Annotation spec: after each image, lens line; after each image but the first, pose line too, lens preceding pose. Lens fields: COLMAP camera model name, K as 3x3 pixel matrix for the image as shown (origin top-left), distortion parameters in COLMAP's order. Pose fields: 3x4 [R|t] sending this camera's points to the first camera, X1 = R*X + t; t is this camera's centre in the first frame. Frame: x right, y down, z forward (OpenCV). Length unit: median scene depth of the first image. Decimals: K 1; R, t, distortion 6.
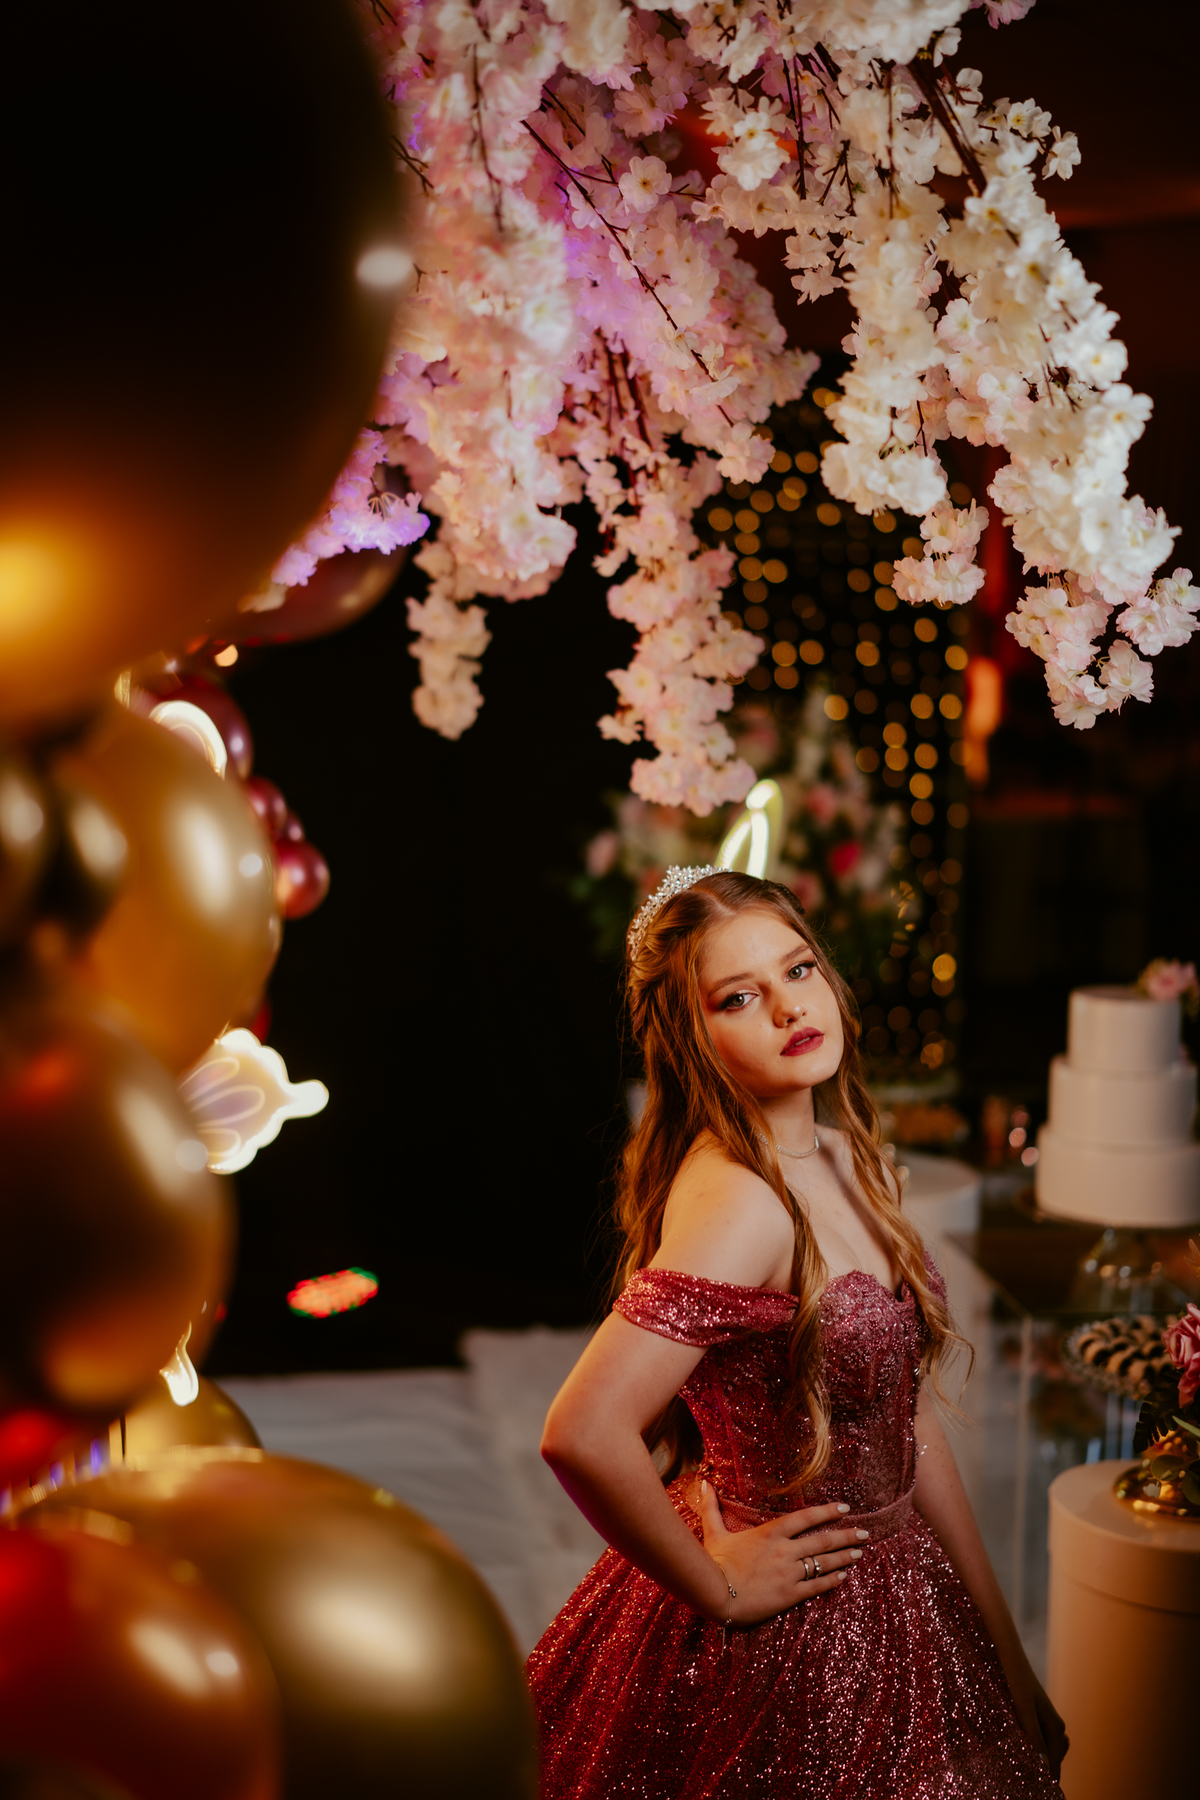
lens RADIAL K [[2701.9, 0, 608.0], [0, 2701.9, 881.2], [0, 0, 1]] dist [0.244801, 0.000000]
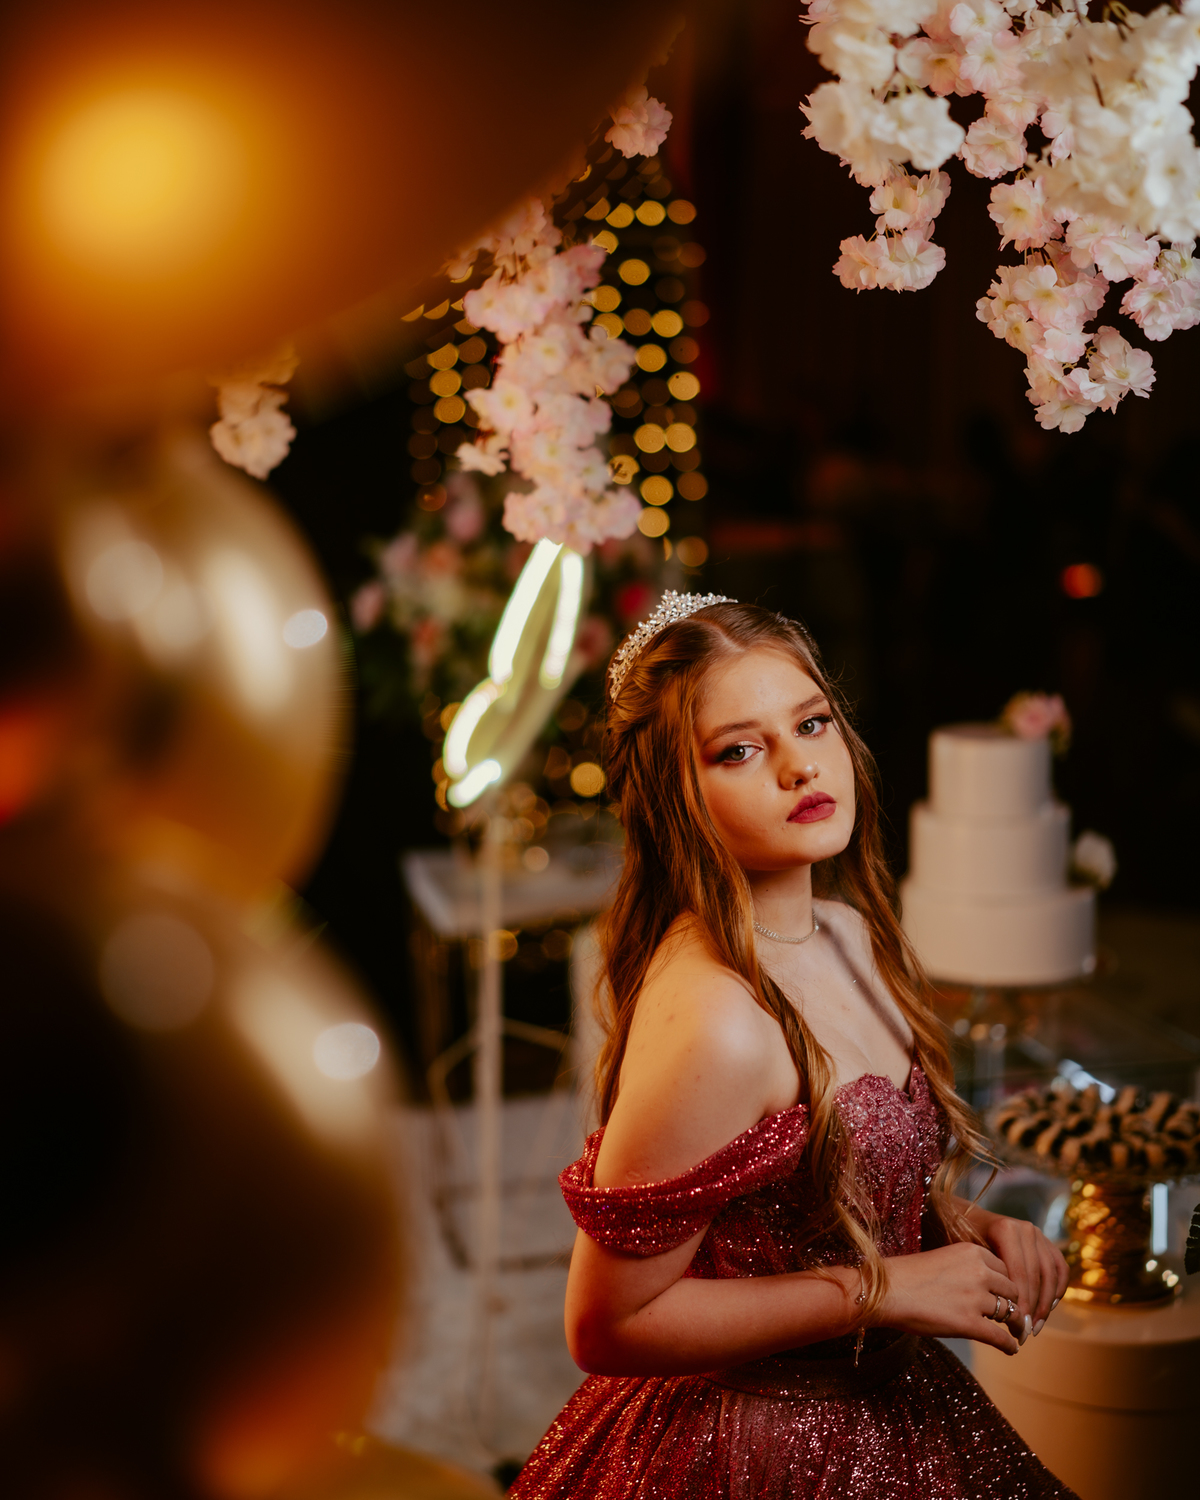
lens RADIAL K [[2706.1, 0, 596.0], [0, 2706.1, 768.4], [0, 0, 1]] dist [0.186352, 0.000000]
pose [[0.990017, -0.048750, 0.132249, -0.080730], [0.042634, 0.997903, 0.048696, 0.001617], [-0.134346, -0.042572, 0.990020, 0.141039]]
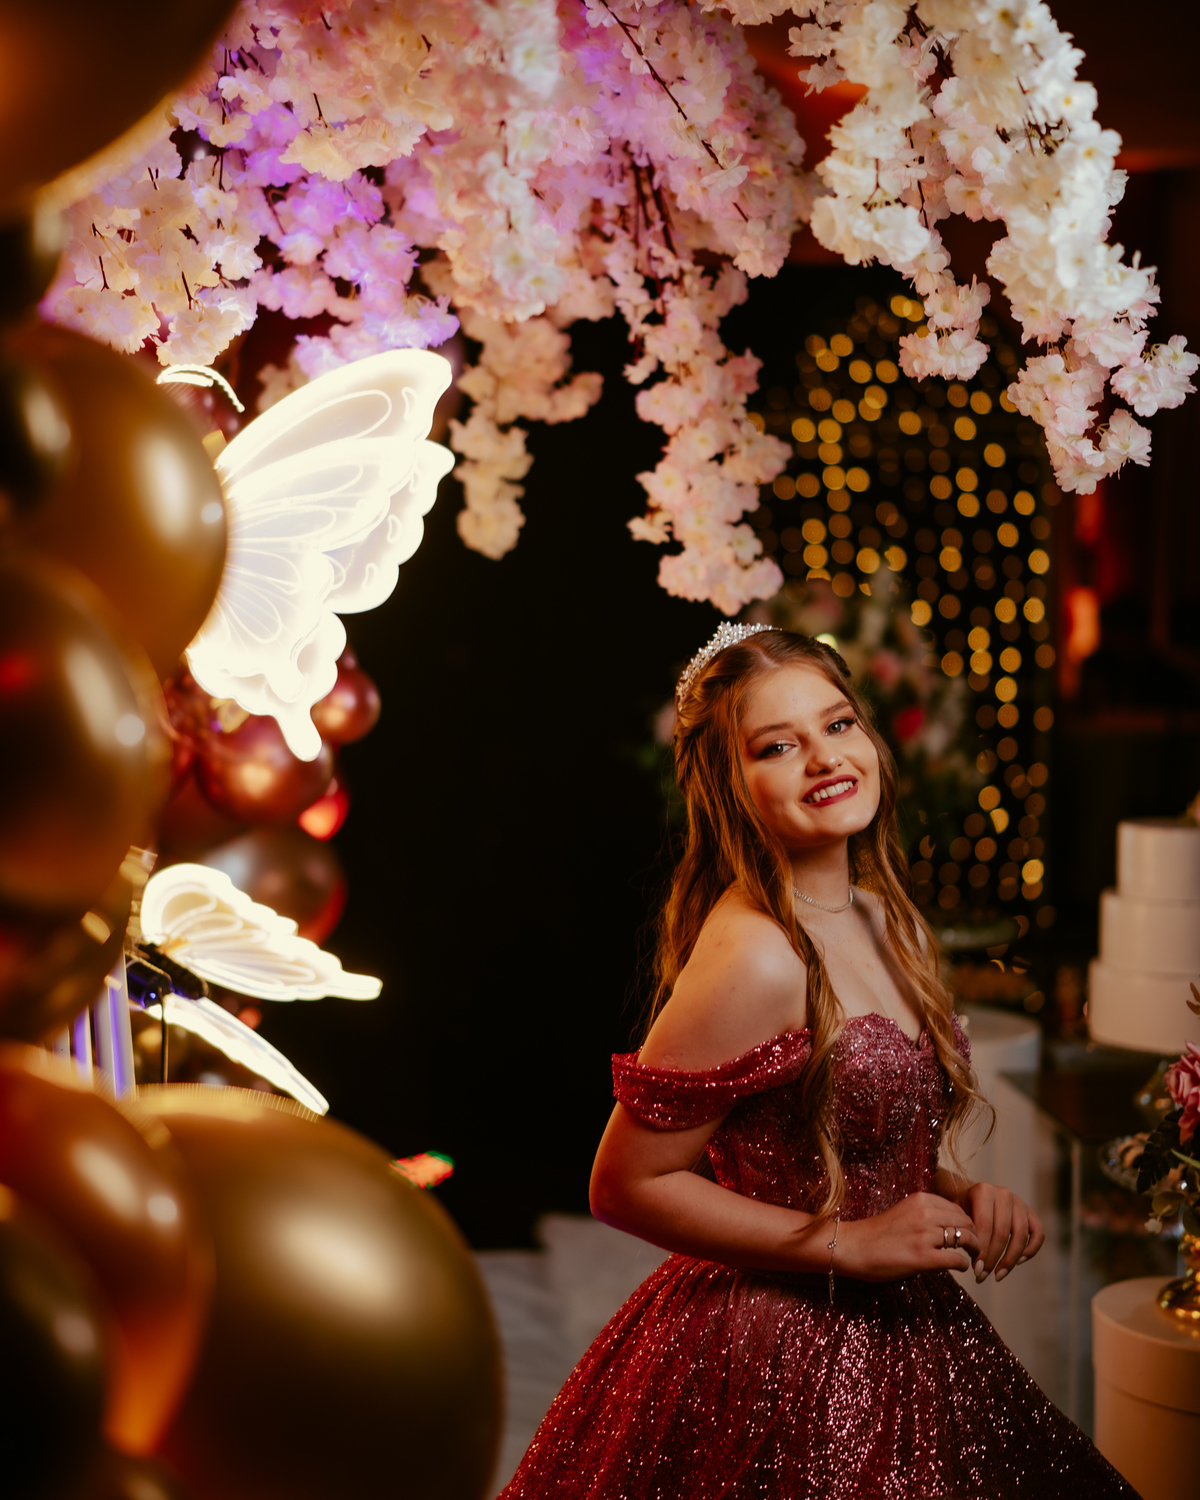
lens RADIAL K [[2706.1, 0, 604.2], [0, 2706.1, 693.0], [0, 0, 1]] dist [0.186352, 0.000000]
pose [[0.998893, -0.007473, -0.046447, 0.035630], [0.004636, 0.998134, -0.060889, 0.069887], [0.046815, 0.060606, 0.997063, -0.022774]]
